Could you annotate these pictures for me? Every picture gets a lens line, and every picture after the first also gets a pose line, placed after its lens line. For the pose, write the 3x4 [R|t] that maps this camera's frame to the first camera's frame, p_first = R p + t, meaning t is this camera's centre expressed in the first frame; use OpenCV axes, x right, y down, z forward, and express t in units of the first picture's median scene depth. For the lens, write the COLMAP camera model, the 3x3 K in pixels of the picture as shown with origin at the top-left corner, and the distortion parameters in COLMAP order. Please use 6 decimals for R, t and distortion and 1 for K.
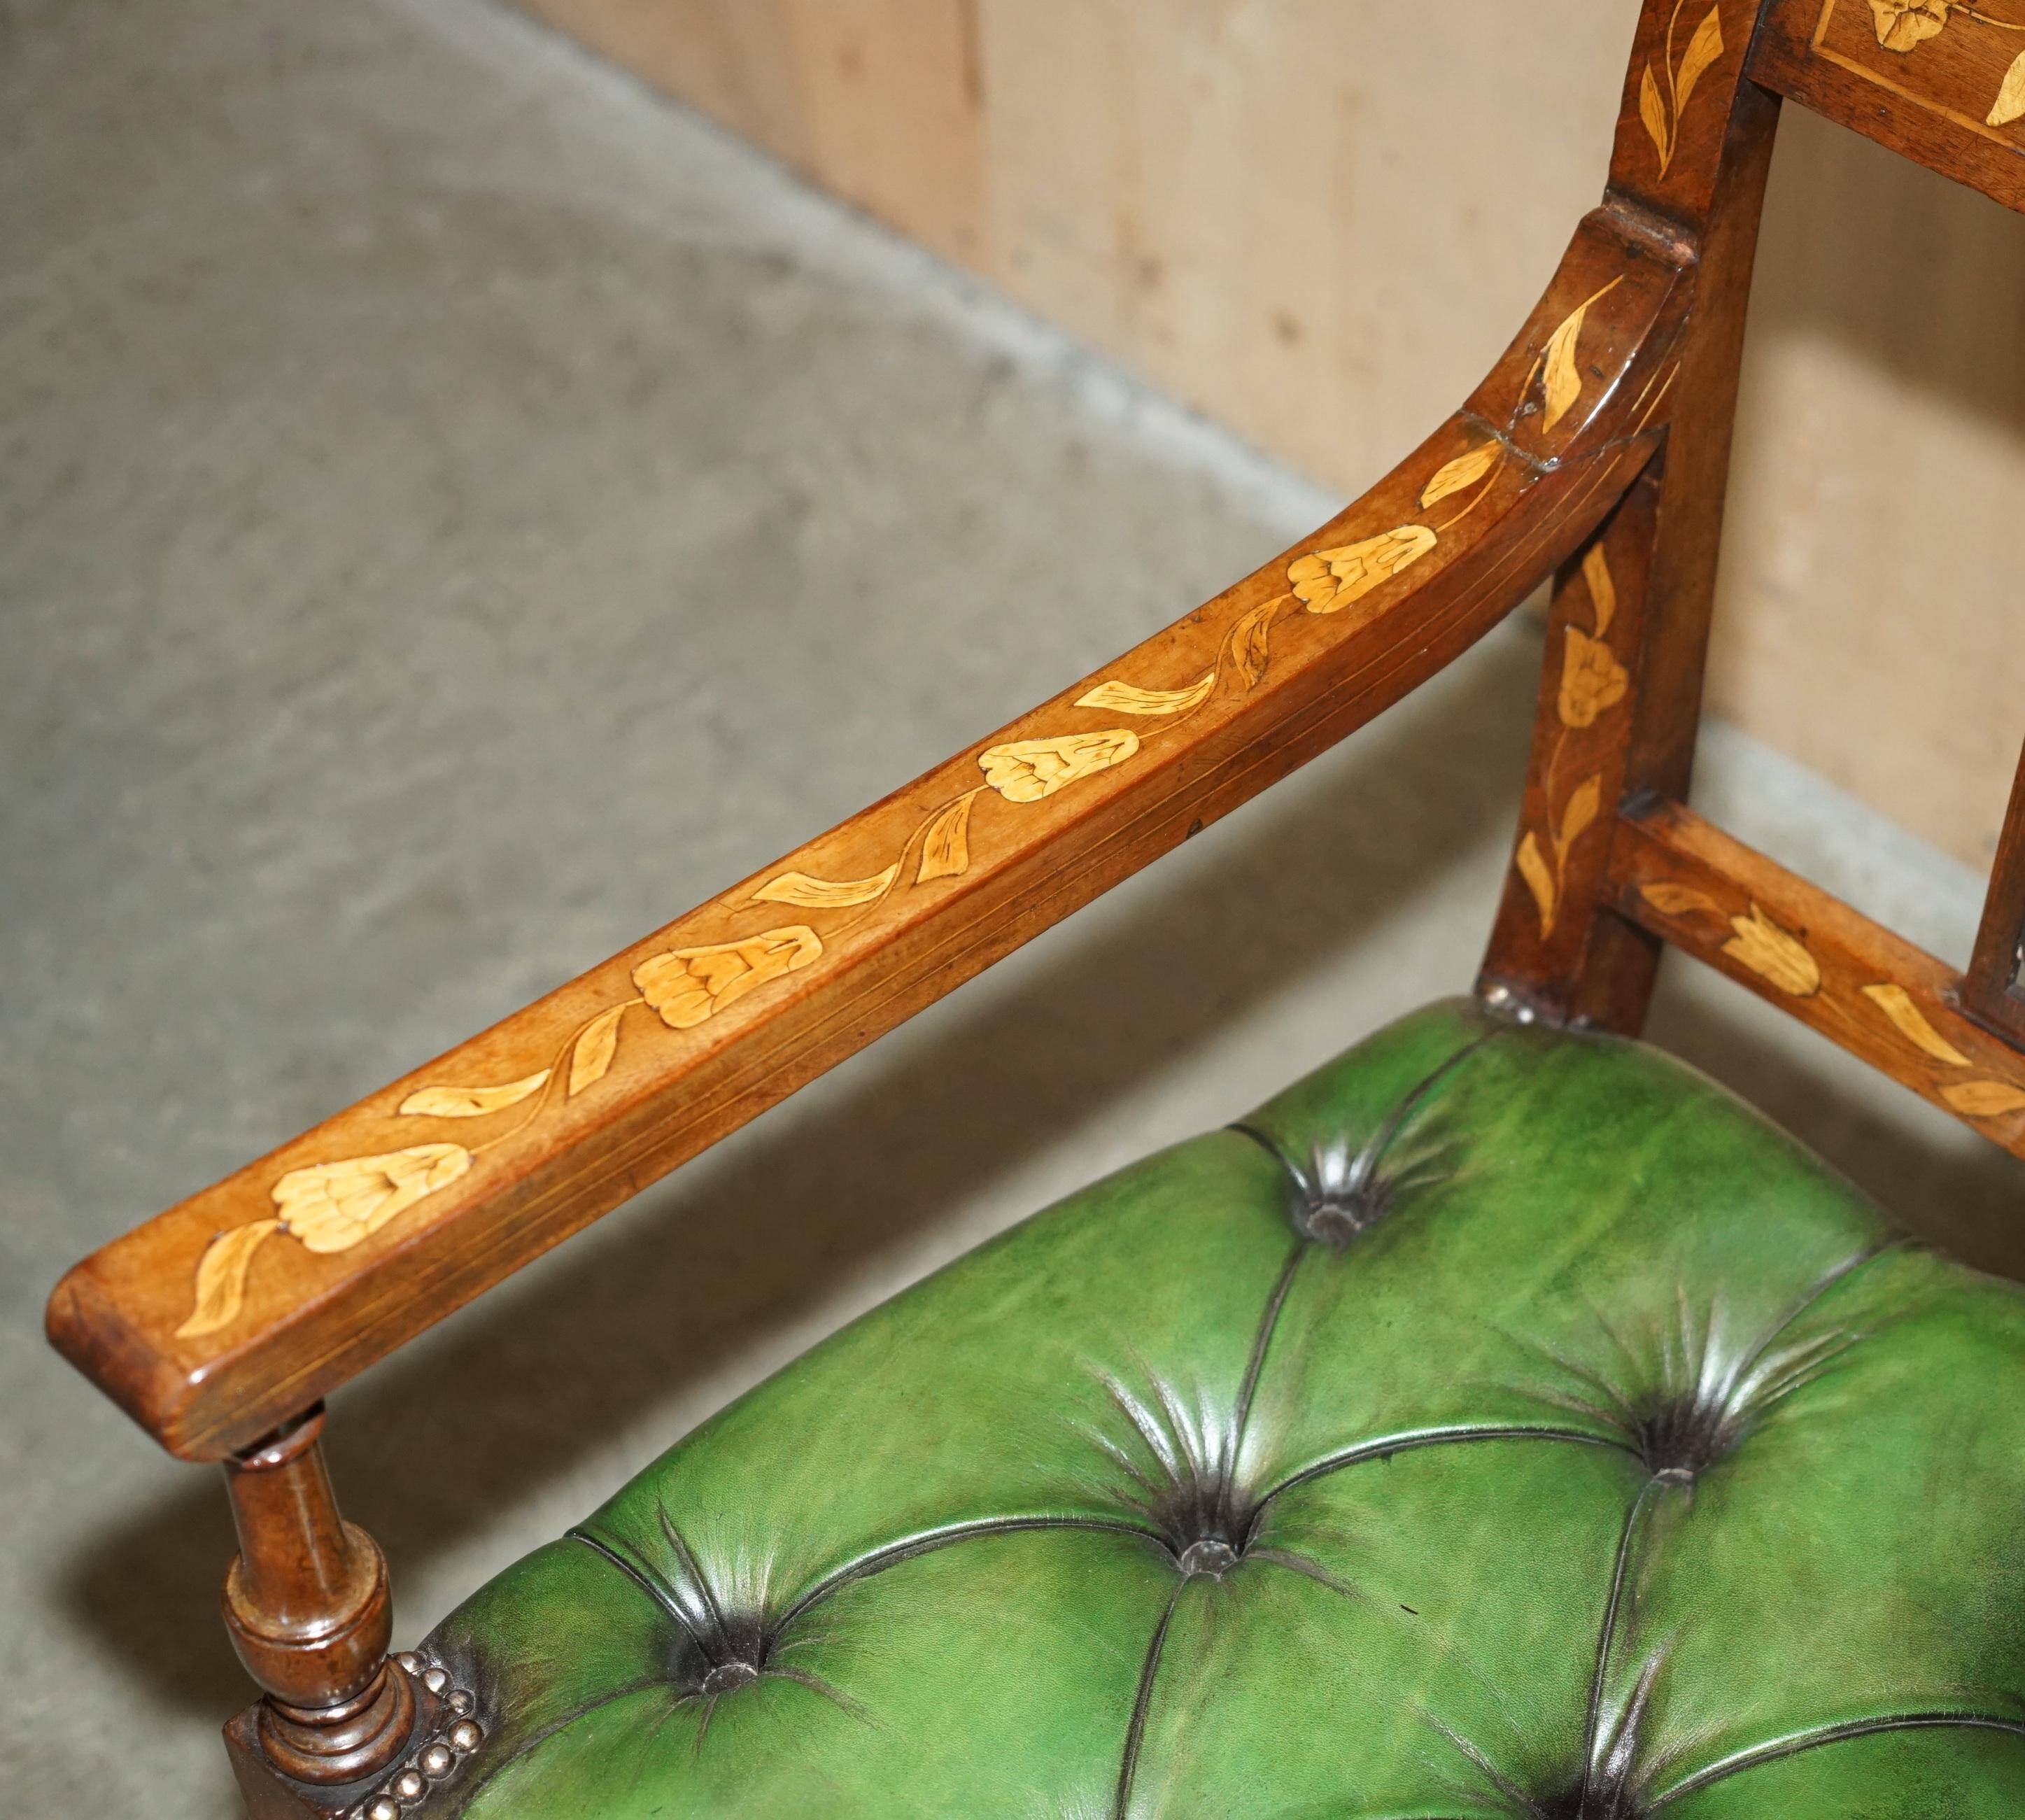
lens RADIAL K [[4723.8, 0, 986.8], [0, 4723.8, 940.7], [0, 0, 1]] dist [-0.042909, 0.000000]
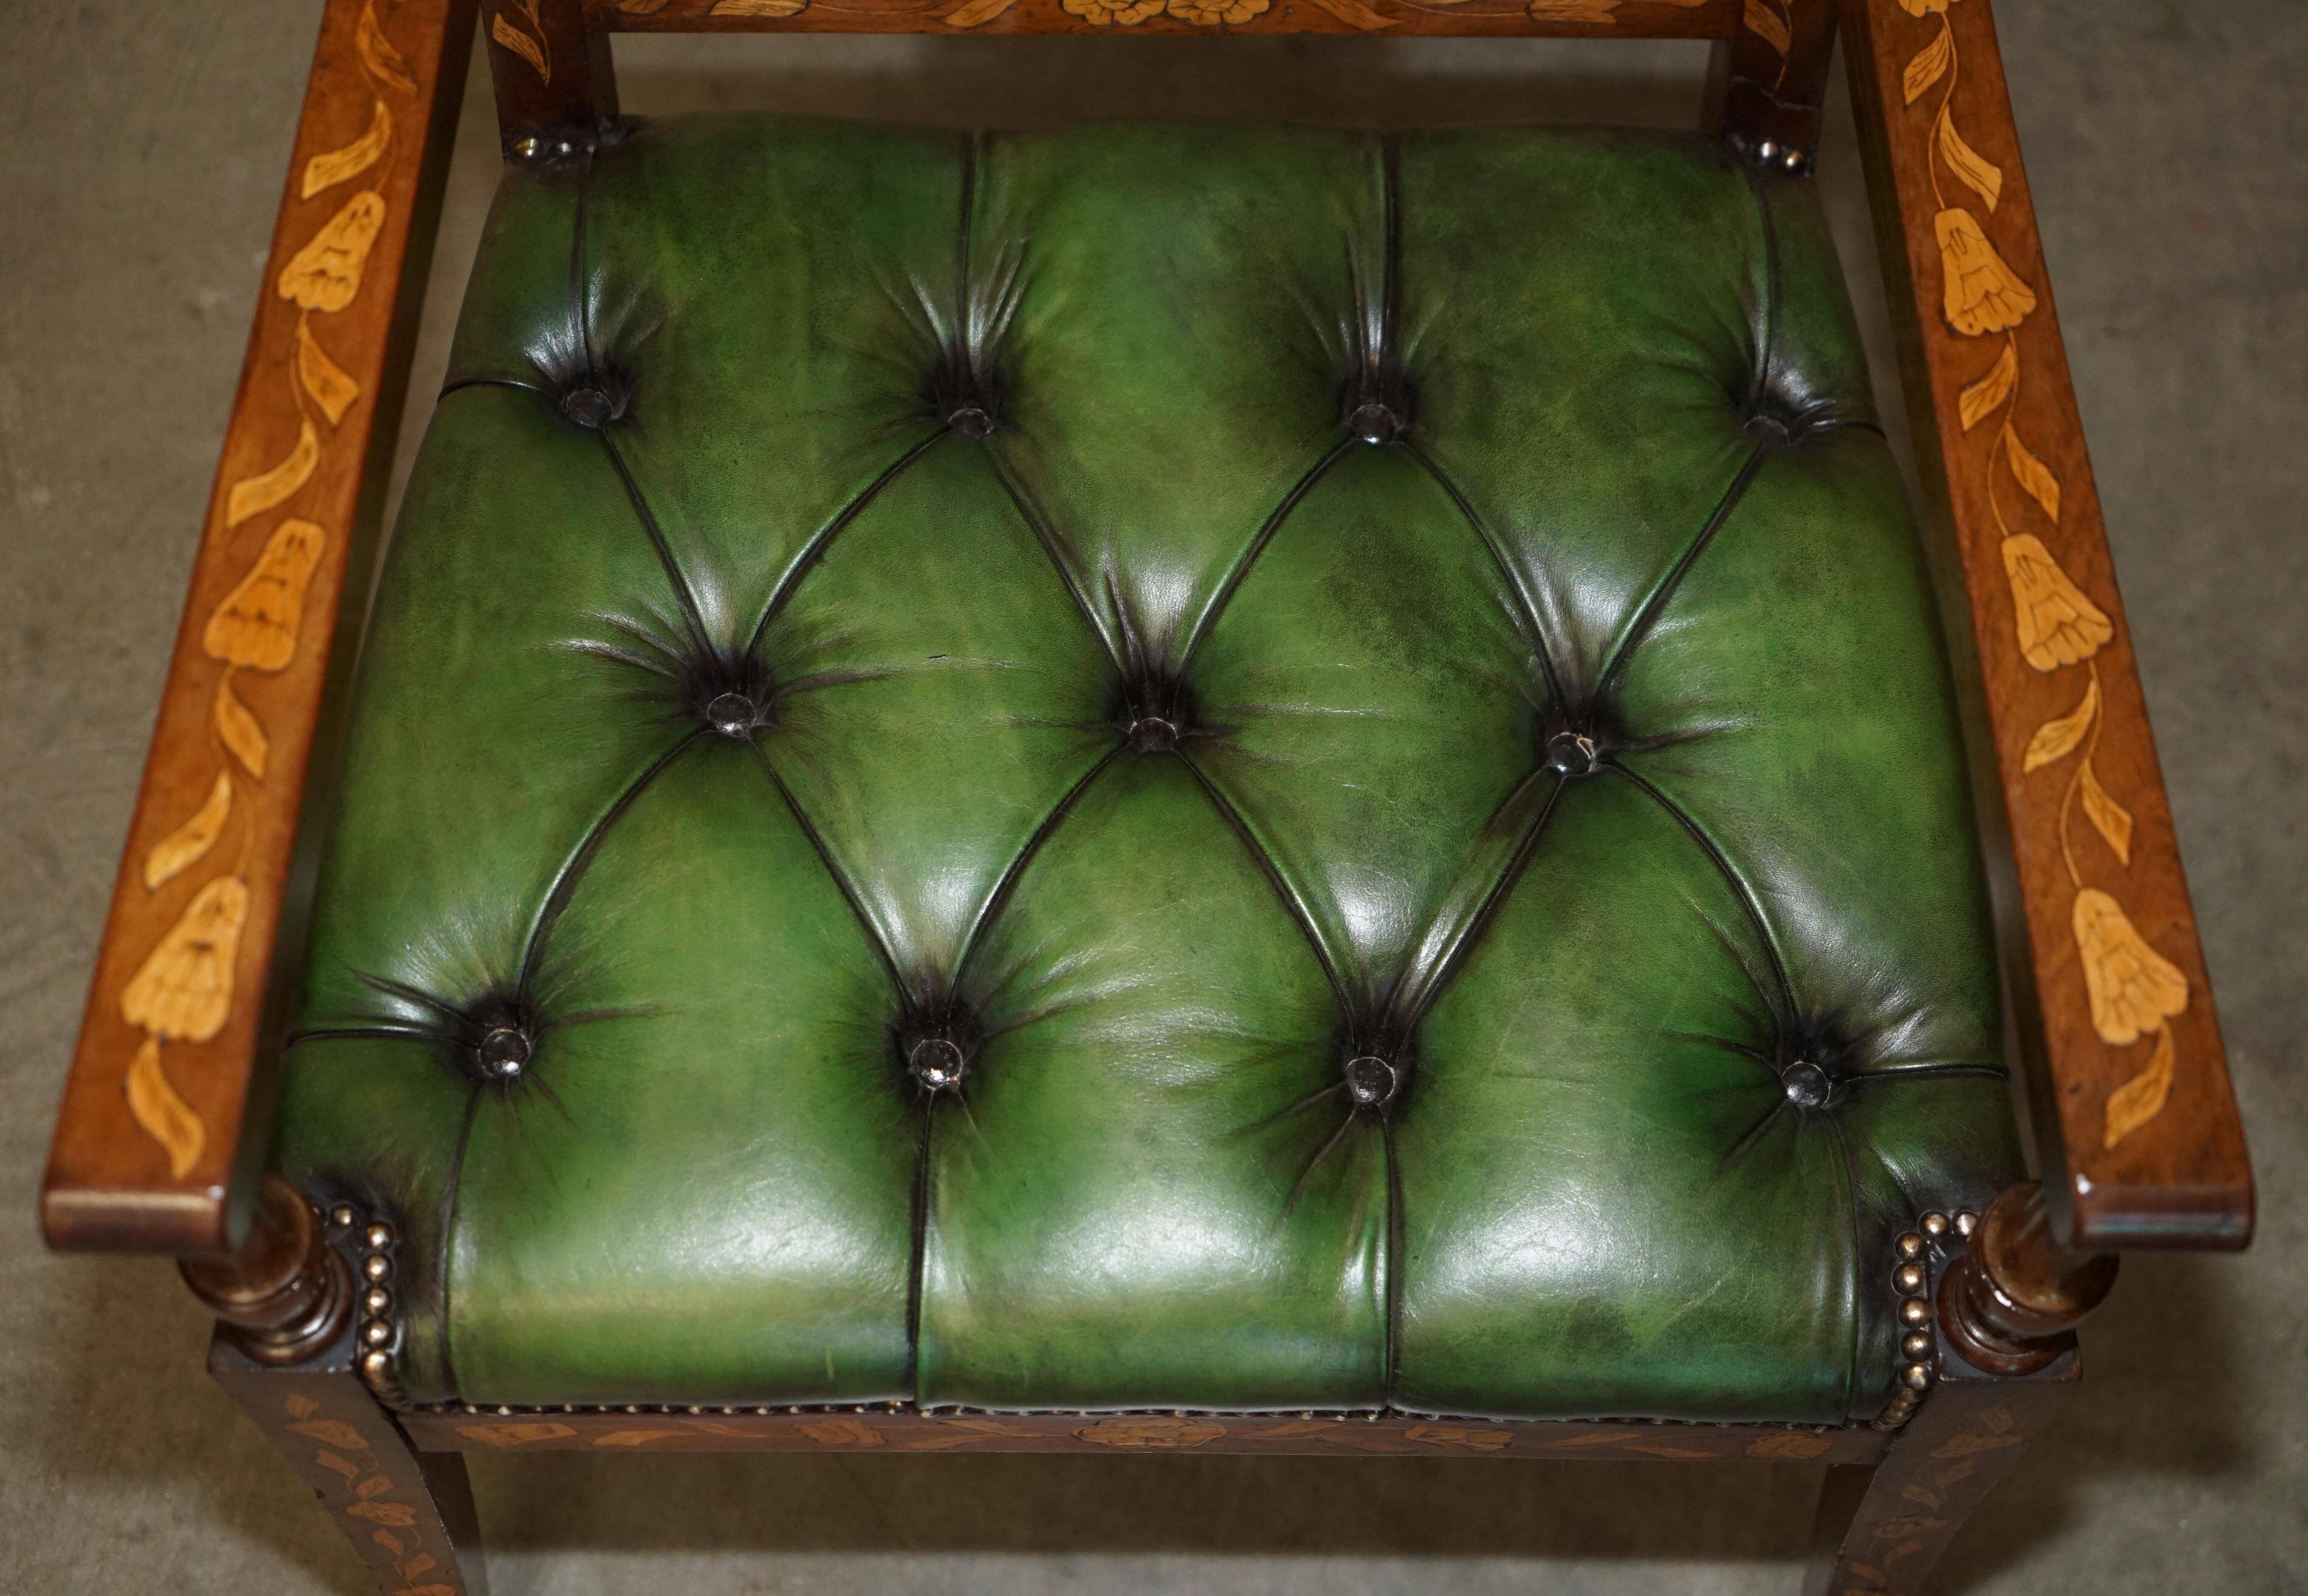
lens RADIAL K [[4096.2, 0, 1202.3], [0, 4096.2, 849.5], [0, 0, 1]] dist [-0.034192, 0.000000]
pose [[0.716481, -0.624618, 0.310657, -0.218537], [0.475122, 0.762989, 0.438299, -0.248502], [-0.510798, -0.166433, 0.843437, 0.064407]]
